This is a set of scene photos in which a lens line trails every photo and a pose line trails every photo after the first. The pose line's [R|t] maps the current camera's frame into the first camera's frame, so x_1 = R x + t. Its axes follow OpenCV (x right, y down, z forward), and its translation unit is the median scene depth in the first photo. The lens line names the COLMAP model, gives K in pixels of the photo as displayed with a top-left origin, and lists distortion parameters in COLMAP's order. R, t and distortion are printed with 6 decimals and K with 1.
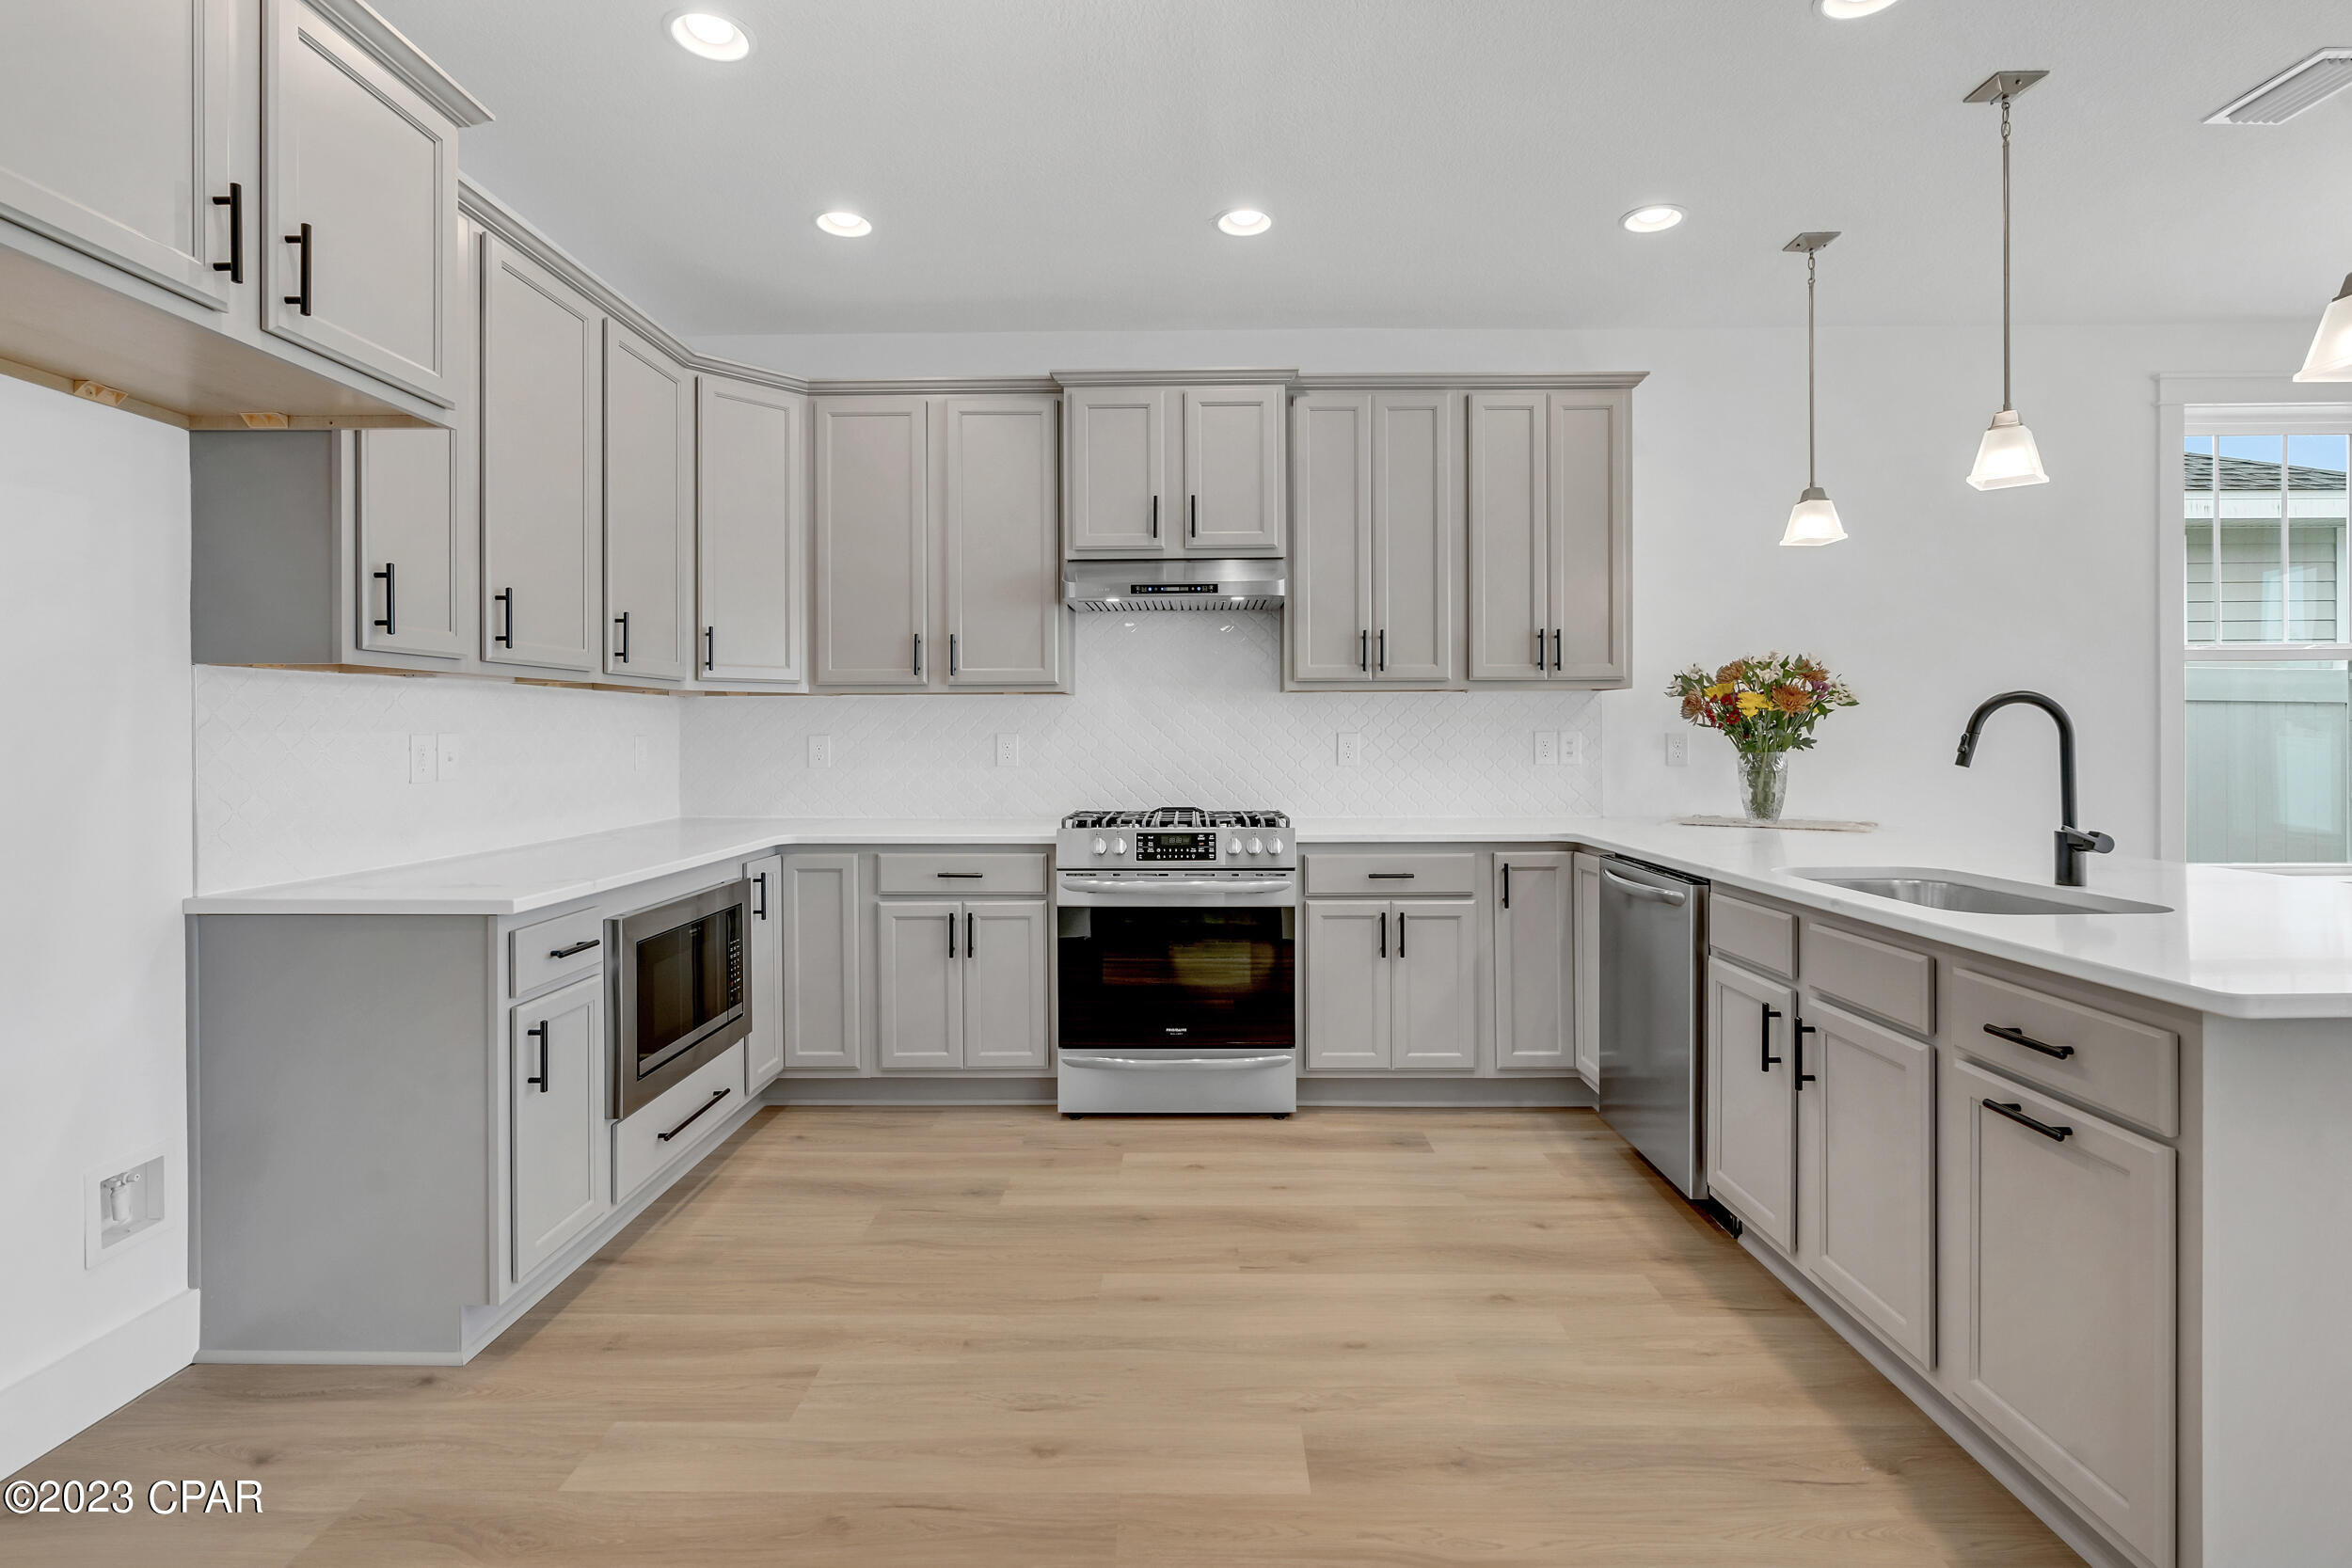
lens RADIAL K [[1103.2, 0, 1176.9], [0, 1103.2, 740.6], [0, 0, 1]] dist [-0.011326, 0.003737]
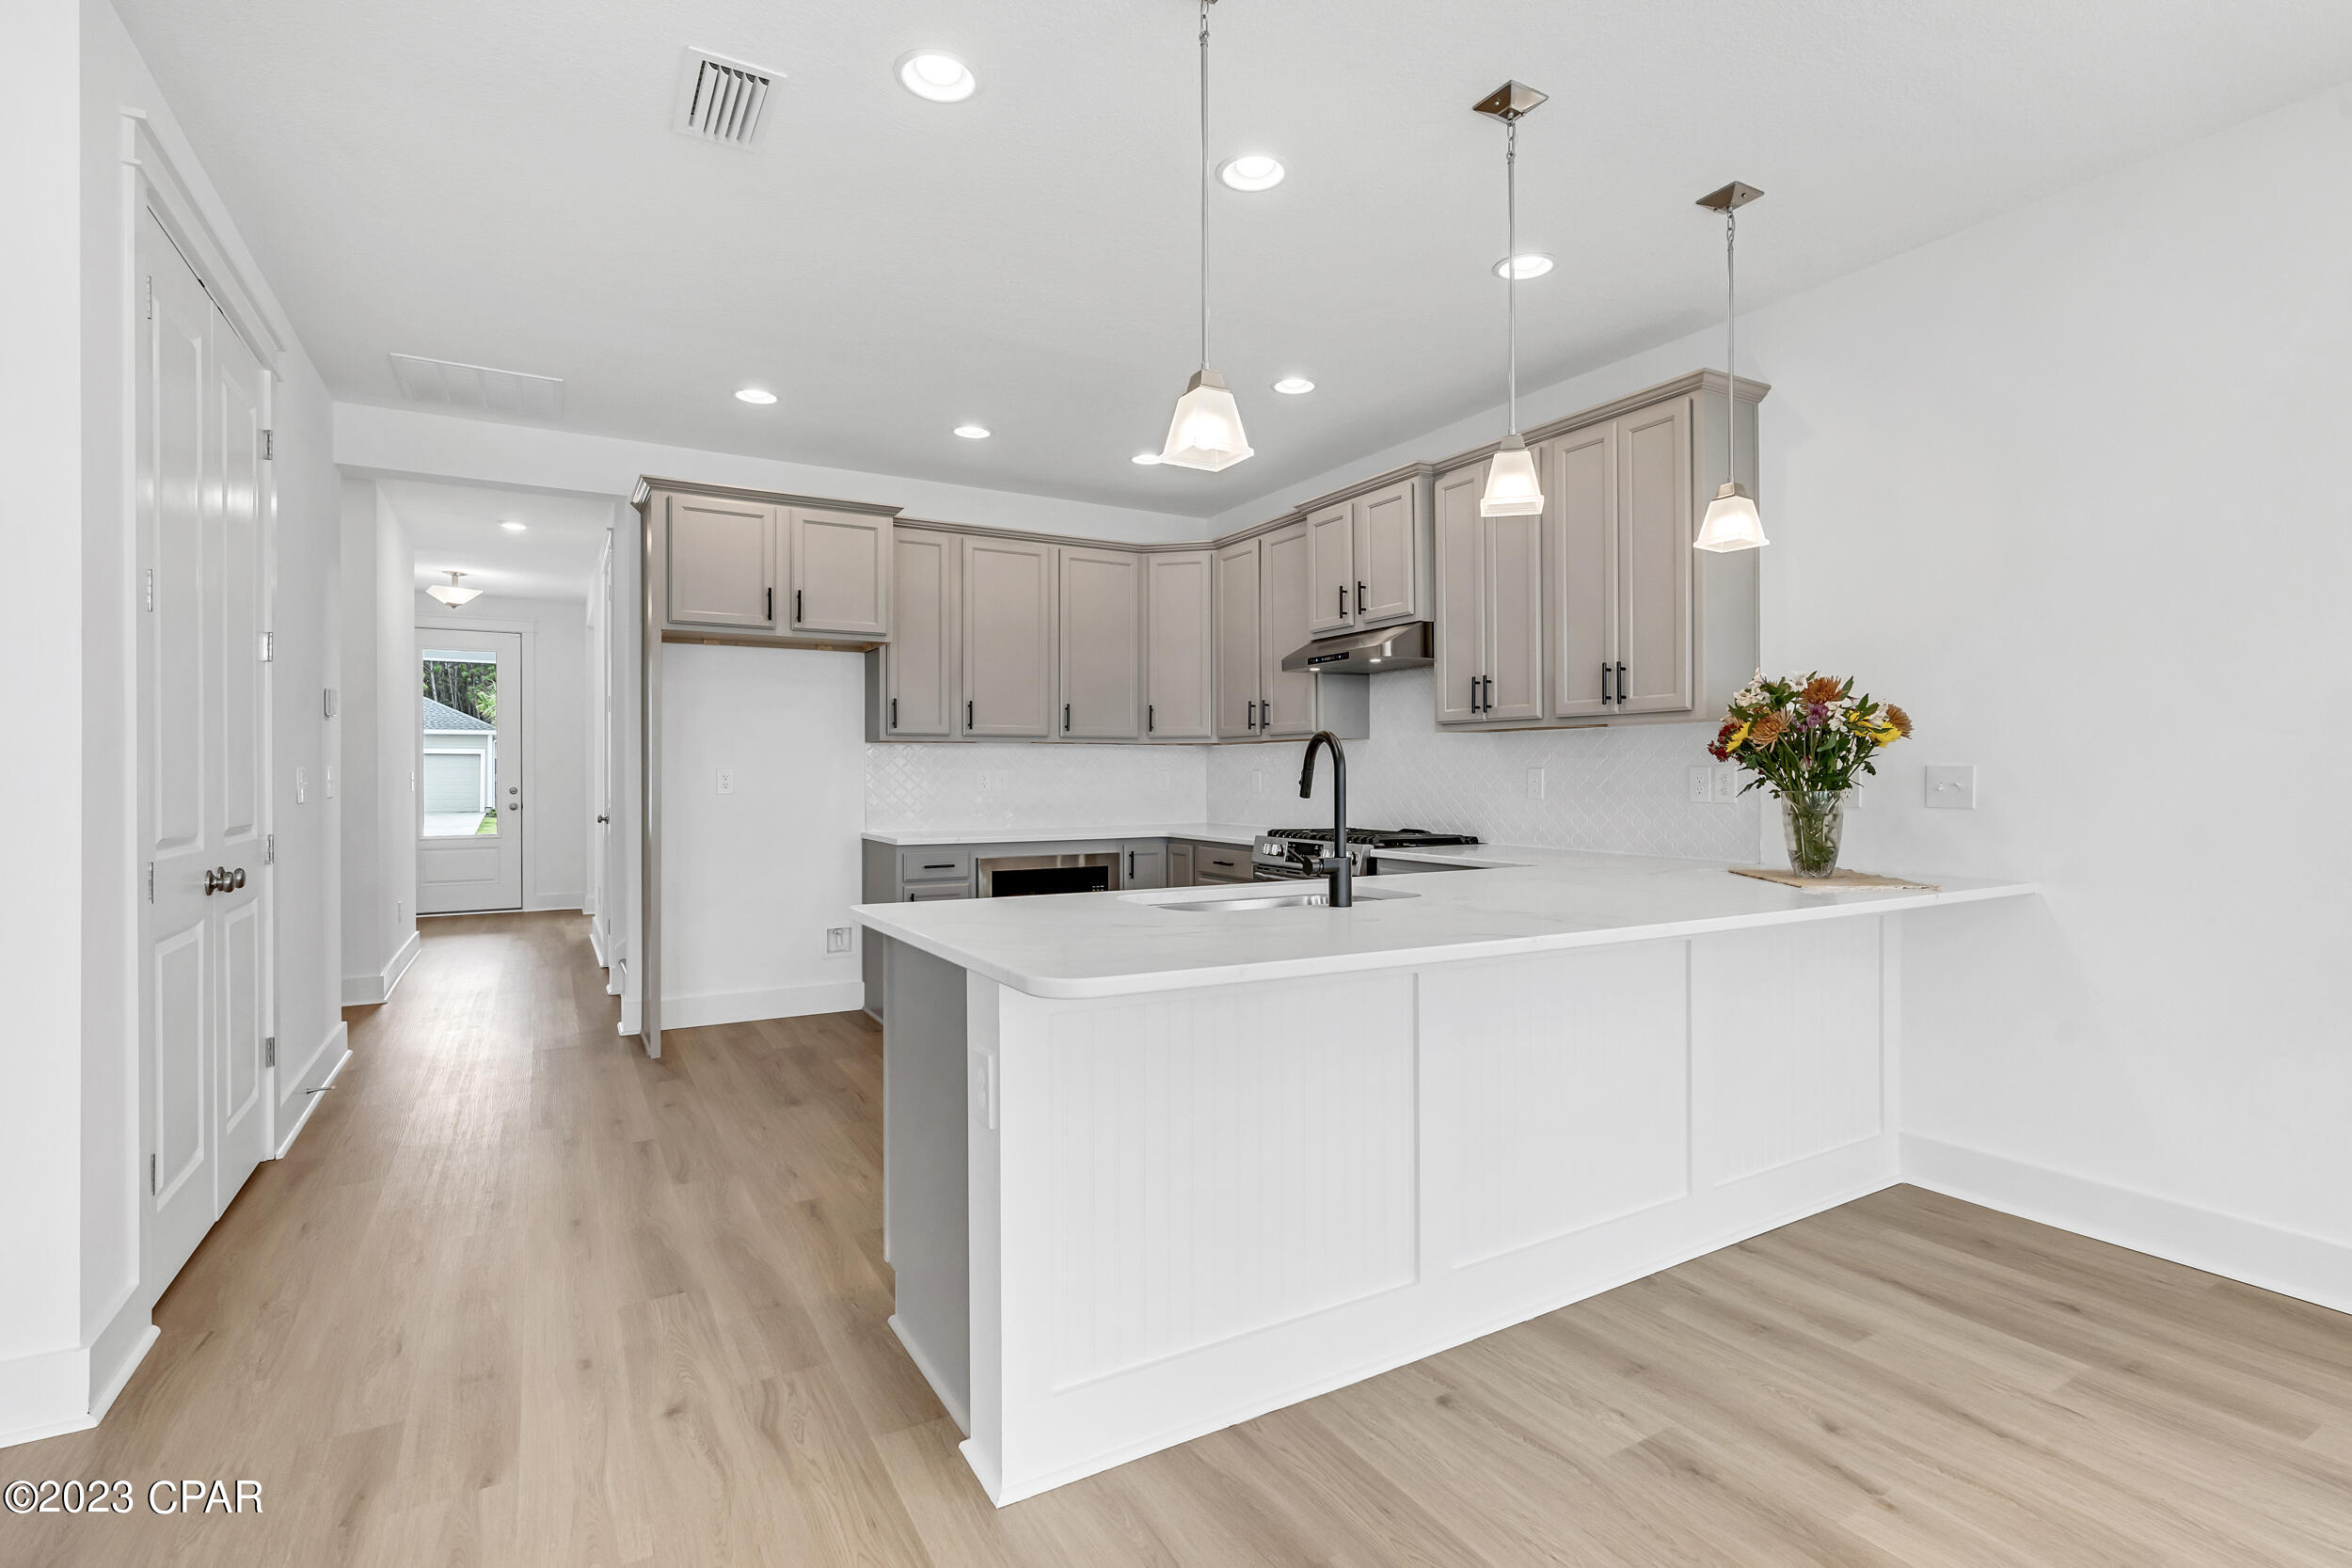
lens RADIAL K [[1103.2, 0, 1184.3], [0, 1103.2, 775.3], [0, 0, 1]] dist [-0.011326, 0.003737]
pose [[0.516295, 0.004167, -0.856401, 1.059337], [-0.004748, 0.999987, 0.002004, -0.000509], [0.856398, 0.003032, 0.516308, 0.183030]]
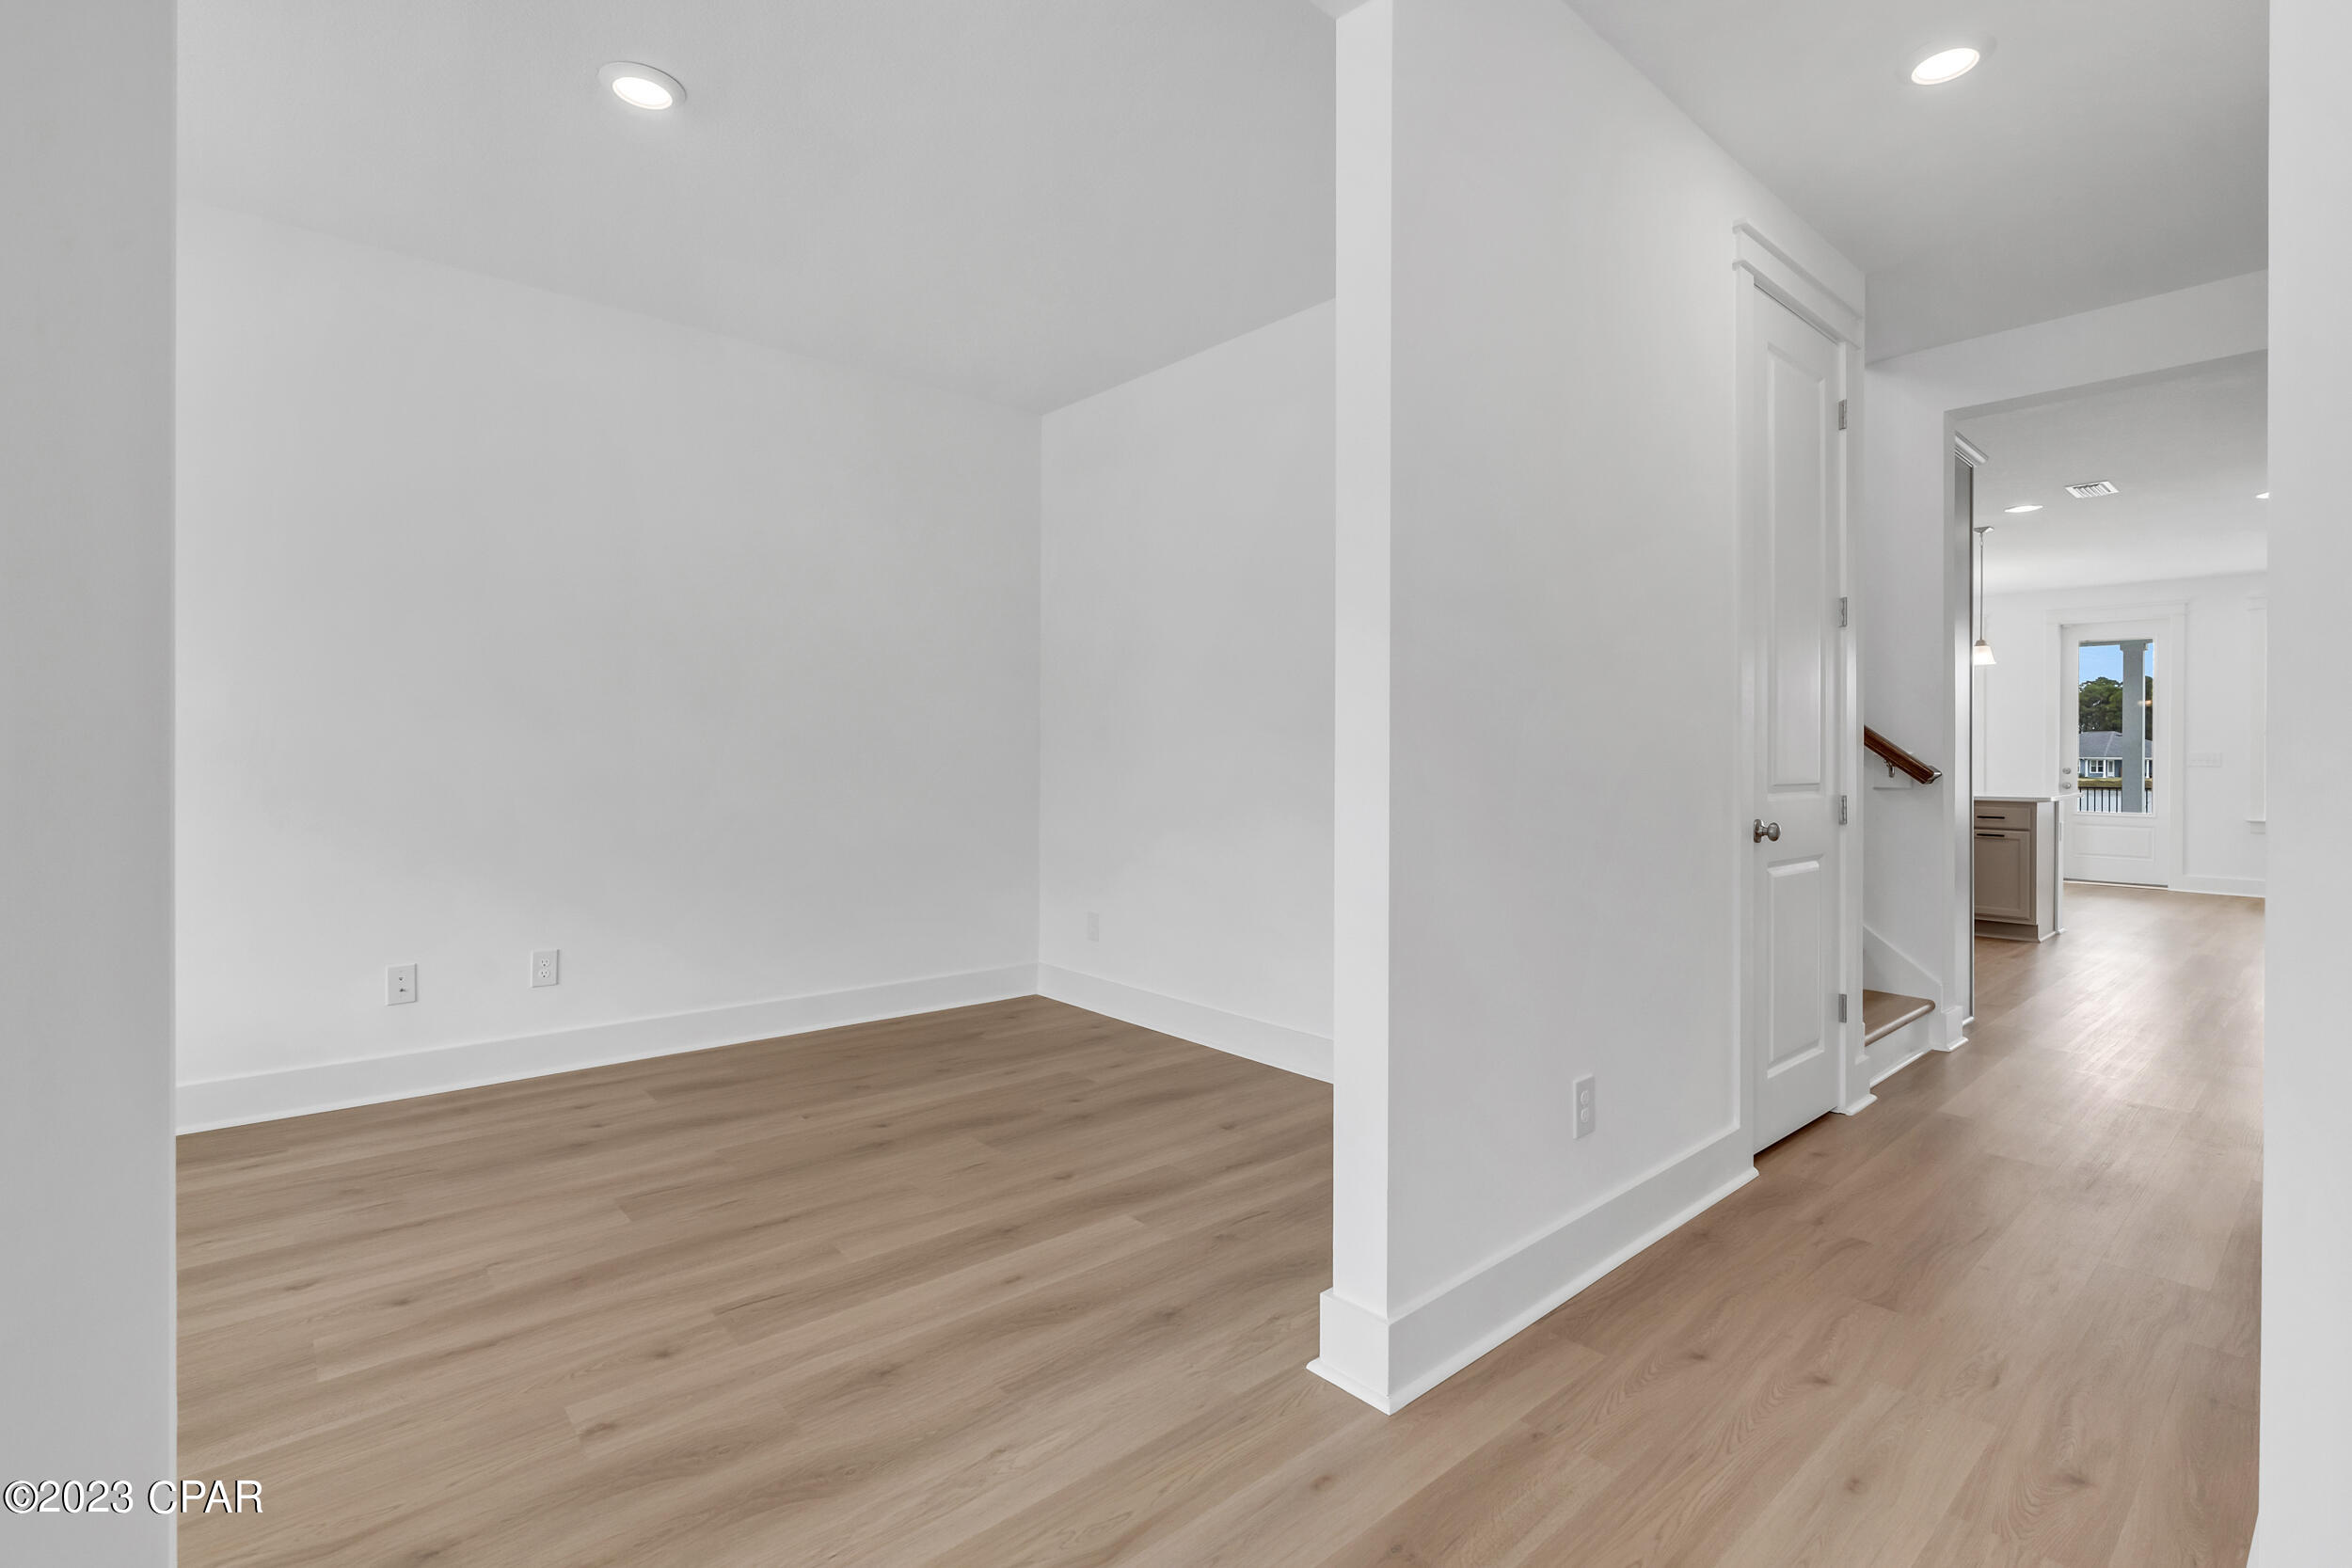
lens RADIAL K [[1070.2, 0, 1202.9], [0, 1070.2, 753.5], [0, 0, 1]] dist [-0.008176, 0.002706]
pose [[0.736998, 0.012615, 0.675777, -1.981223], [-0.007890, 0.999918, -0.010061, 0.038224], [-0.675849, 0.002083, 0.737037, -0.009171]]
